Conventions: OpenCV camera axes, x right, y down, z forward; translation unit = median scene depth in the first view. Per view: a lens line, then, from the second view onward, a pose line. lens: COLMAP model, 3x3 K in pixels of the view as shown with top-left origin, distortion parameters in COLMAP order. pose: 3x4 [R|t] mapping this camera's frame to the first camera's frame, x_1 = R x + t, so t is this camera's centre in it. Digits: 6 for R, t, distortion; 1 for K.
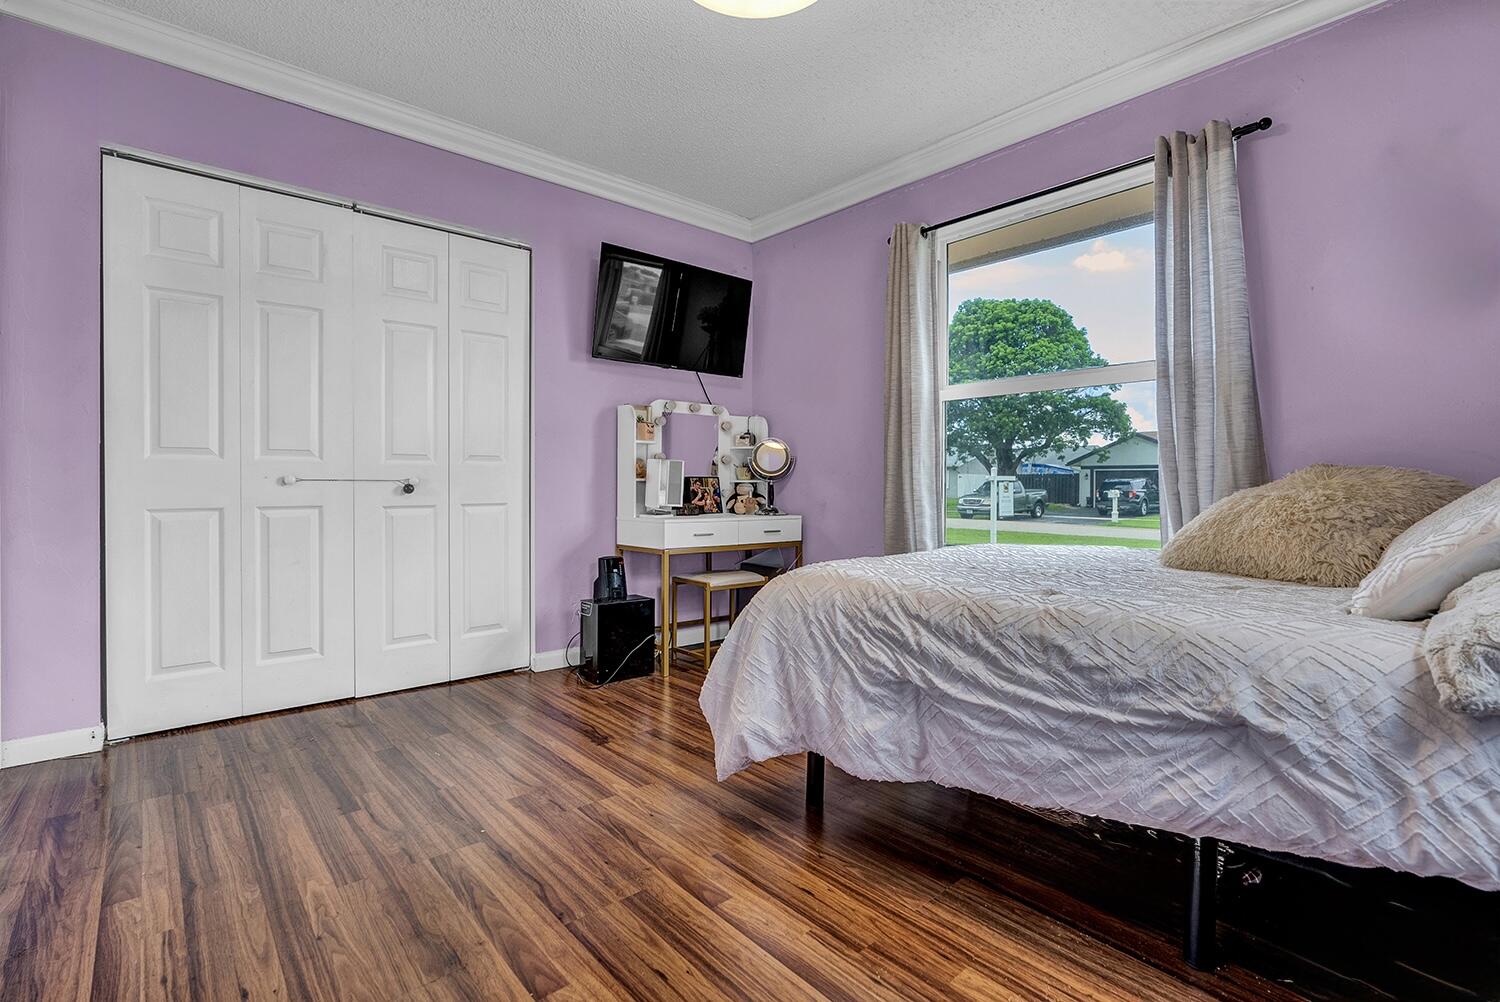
lens RADIAL K [[686.1, 0, 761.1], [0, 686.1, 489.0], [0, 0, 1]] dist [-0.013329, 0.003225]
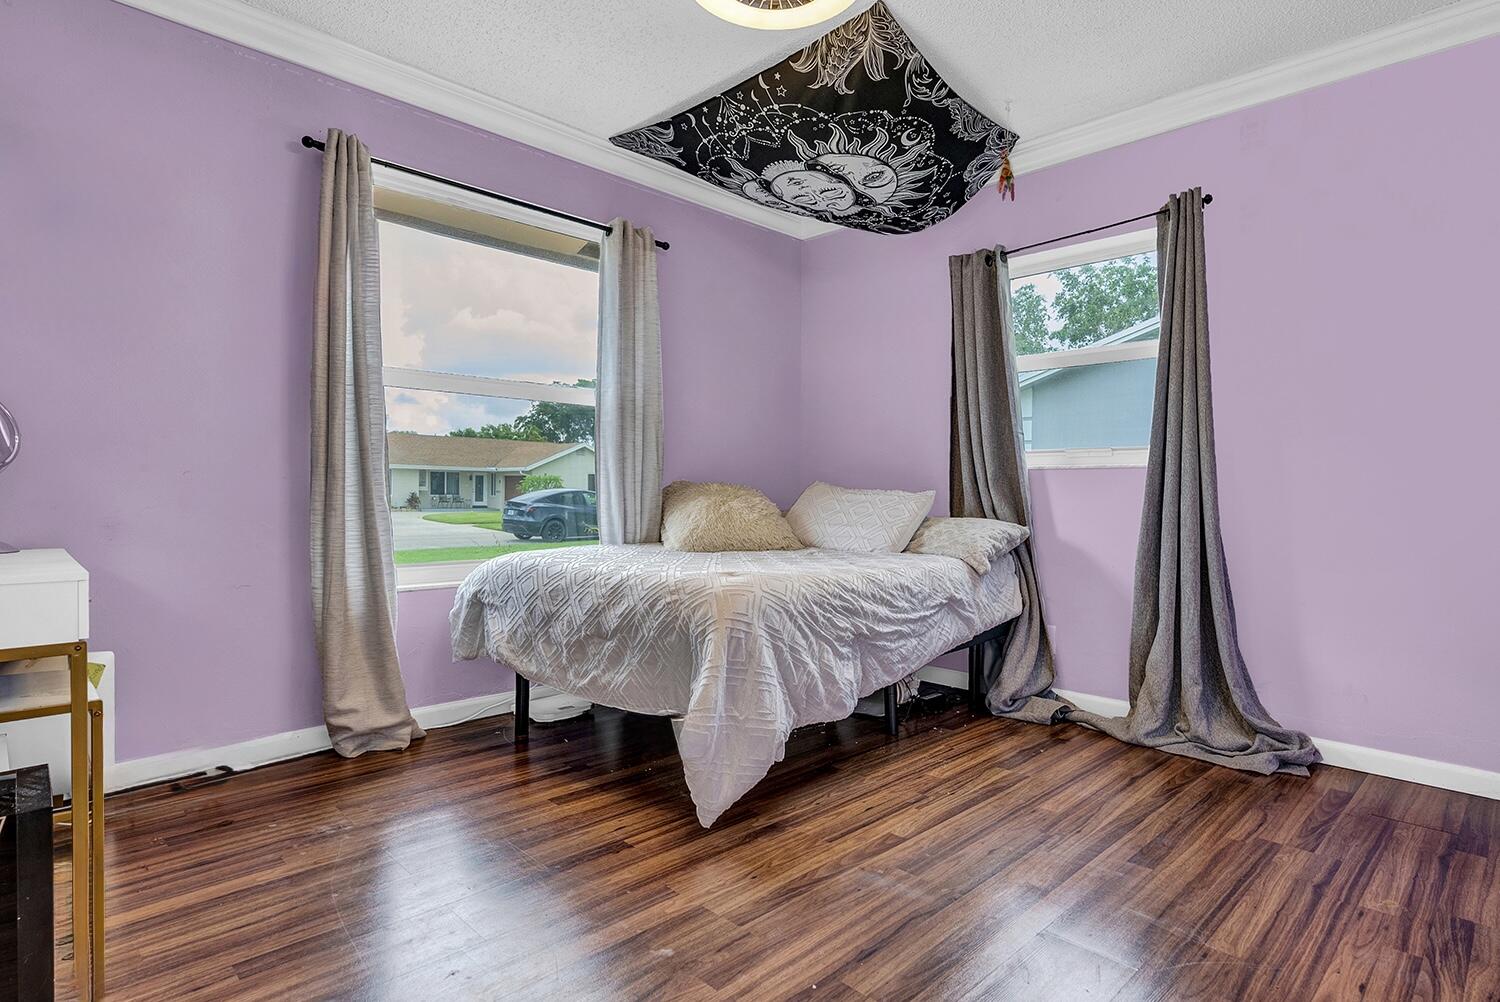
lens RADIAL K [[798.7, 0, 748.4], [0, 798.7, 495.6], [0, 0, 1]] dist [0.002441, 0.000135]
pose [[-0.032877, -0.014630, 0.999352, -1.435815], [-0.004741, 0.999884, 0.014482, -0.037027], [-0.999448, -0.004262, -0.032943, 1.265412]]
